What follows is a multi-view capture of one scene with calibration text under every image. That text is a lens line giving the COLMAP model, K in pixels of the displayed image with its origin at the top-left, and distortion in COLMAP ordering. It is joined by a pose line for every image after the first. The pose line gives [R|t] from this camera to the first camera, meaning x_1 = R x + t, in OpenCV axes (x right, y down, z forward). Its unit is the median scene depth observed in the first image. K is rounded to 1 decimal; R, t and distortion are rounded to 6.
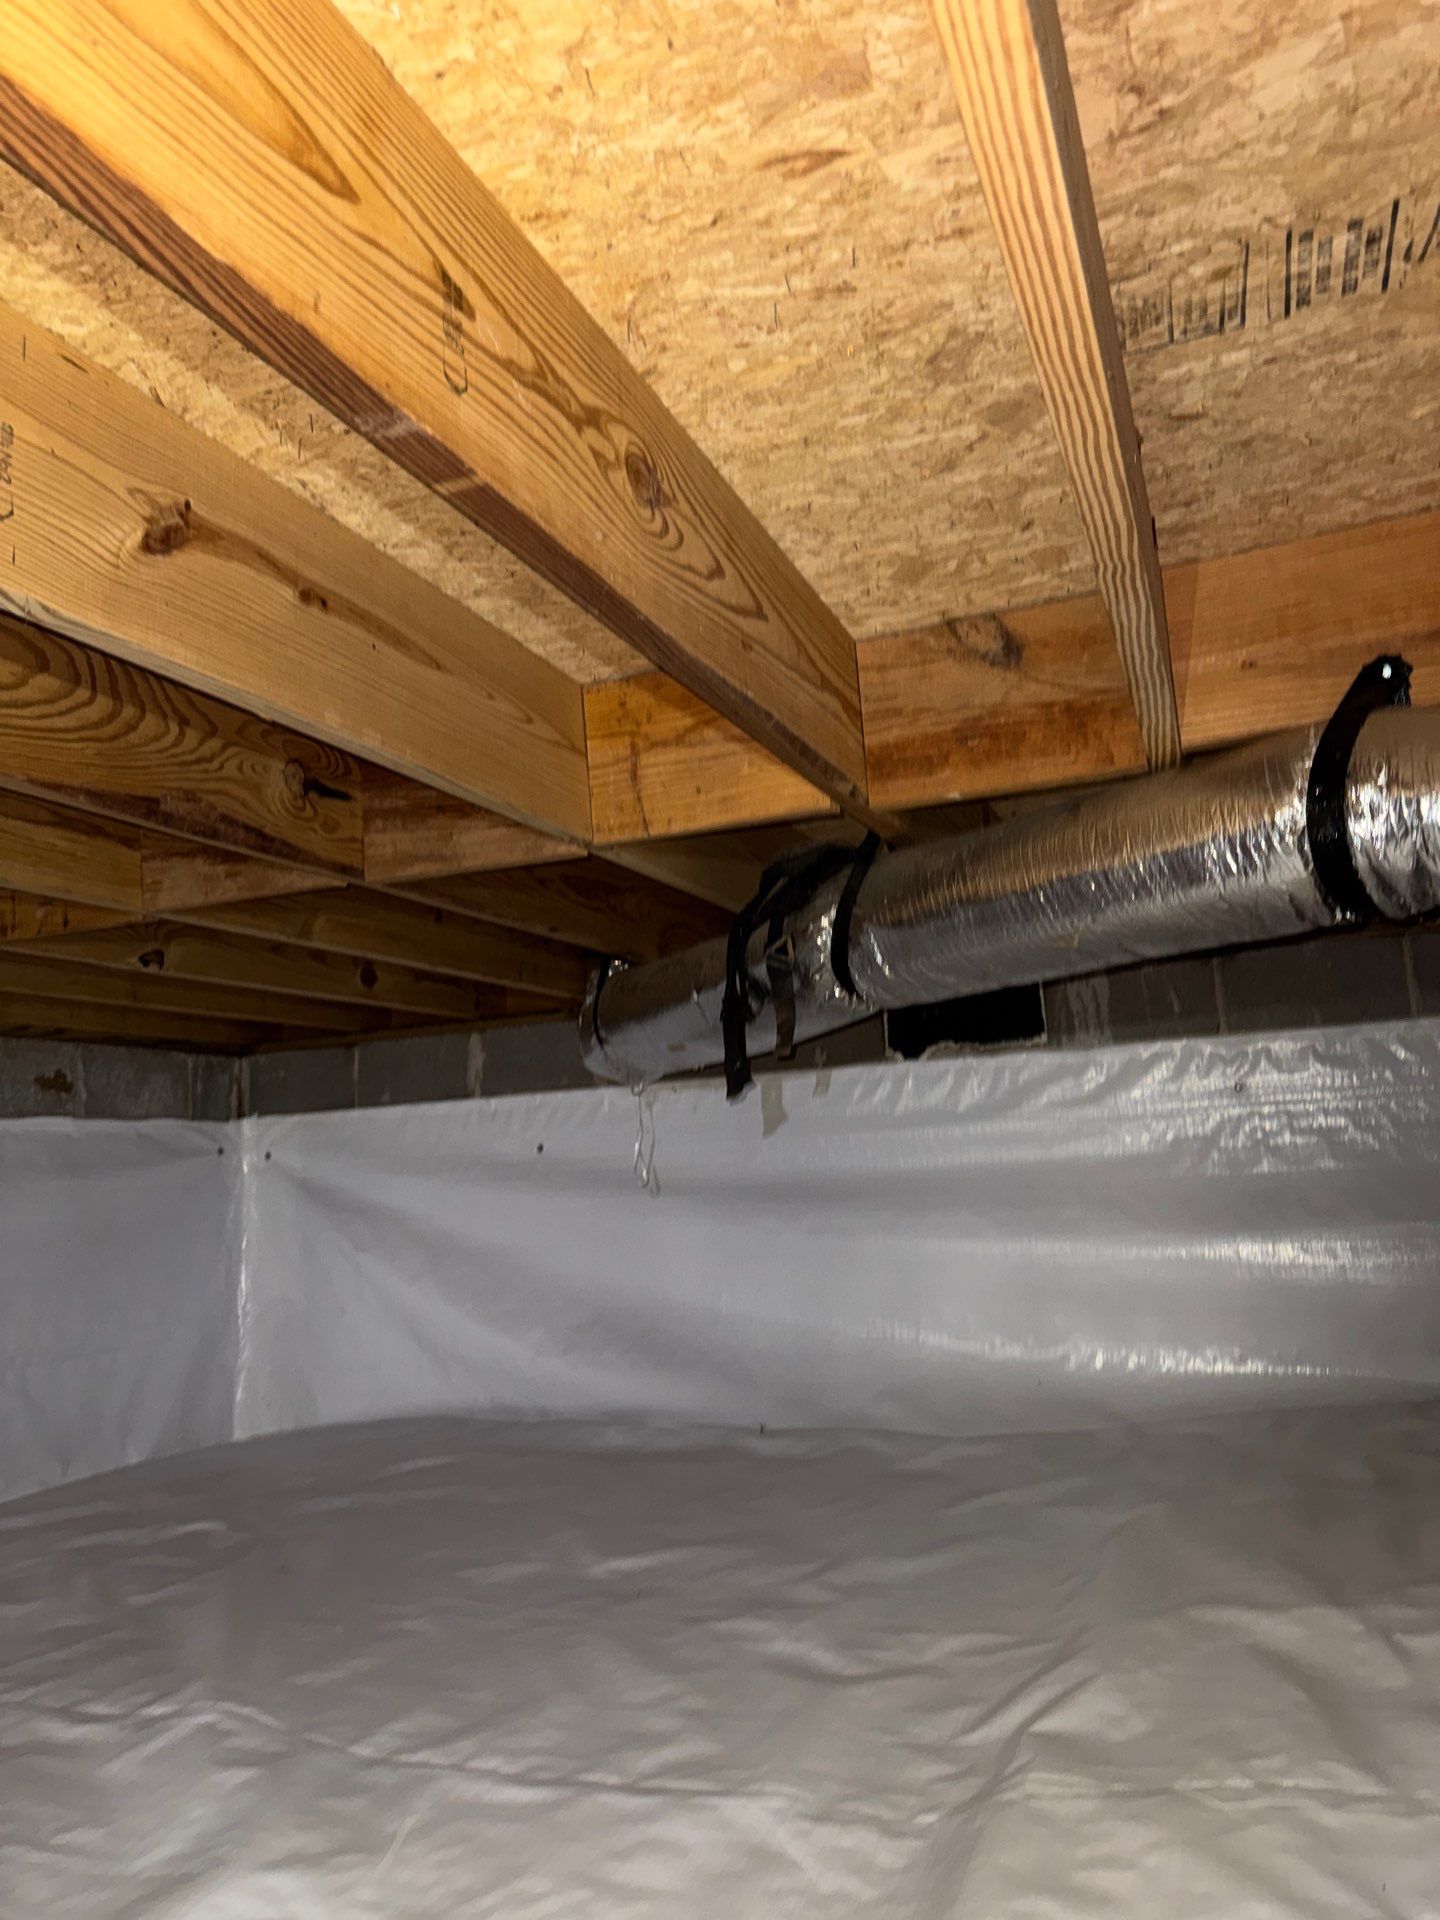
lens RADIAL K [[1336.5, 0, 720.0], [0, 1336.5, 960.0], [0, 0, 1]] dist [0.026421, 0.000841]
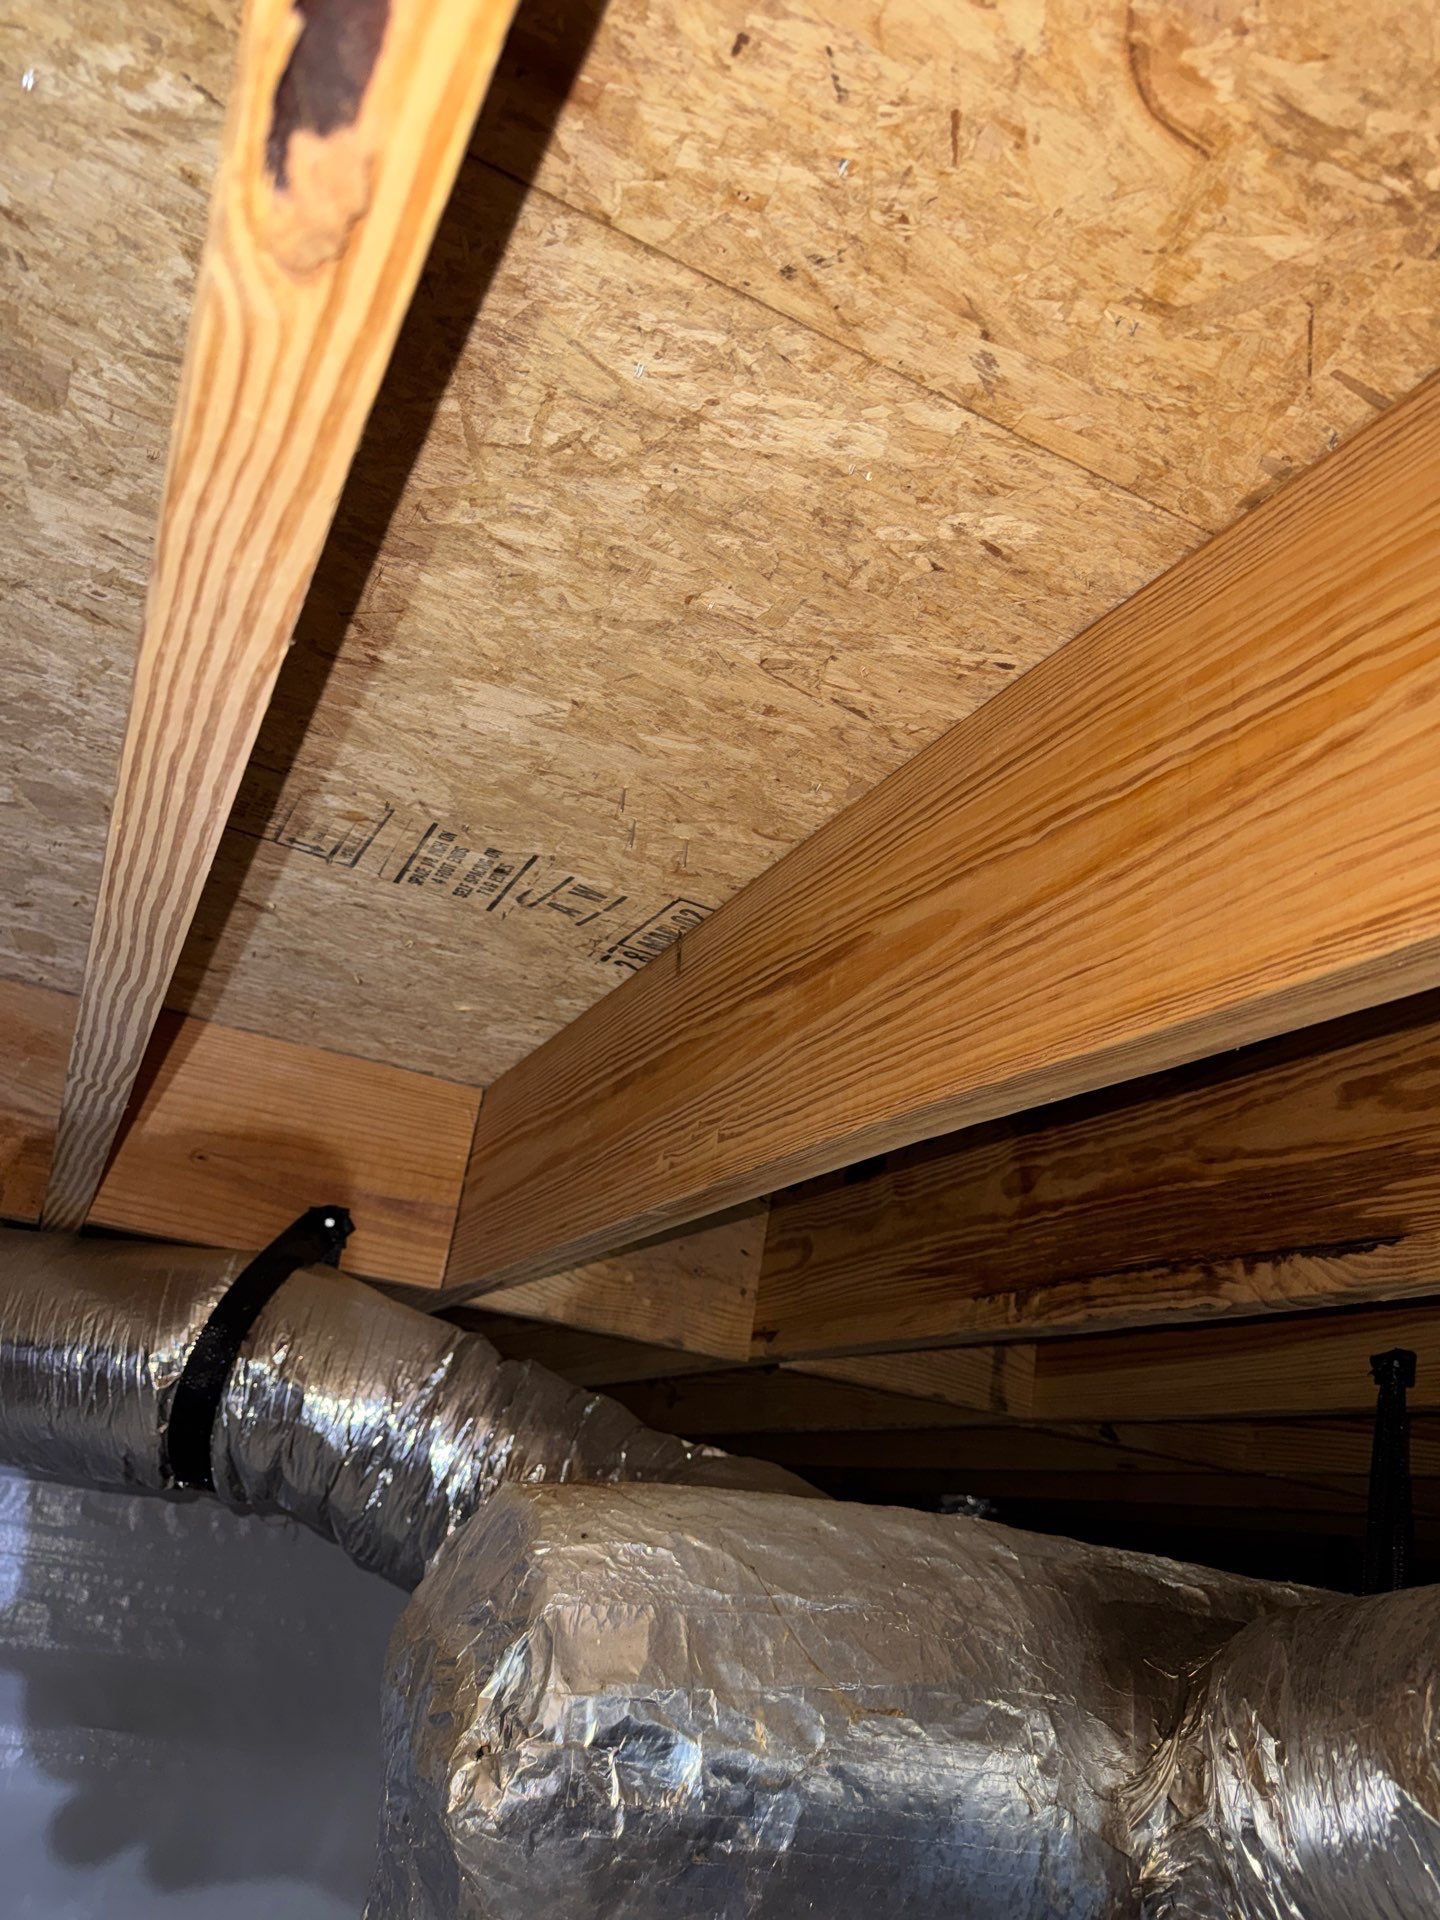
lens RADIAL K [[1522.6, 0, 720.0], [0, 1522.6, 960.0], [0, 0, 1]] dist [-0.001078, -0.005278]
pose [[0.672881, 0.456135, 0.582385, 0.009543], [-0.288385, 0.886730, -0.361308, -0.147091], [-0.681224, 0.075166, 0.728206, 0.152506]]
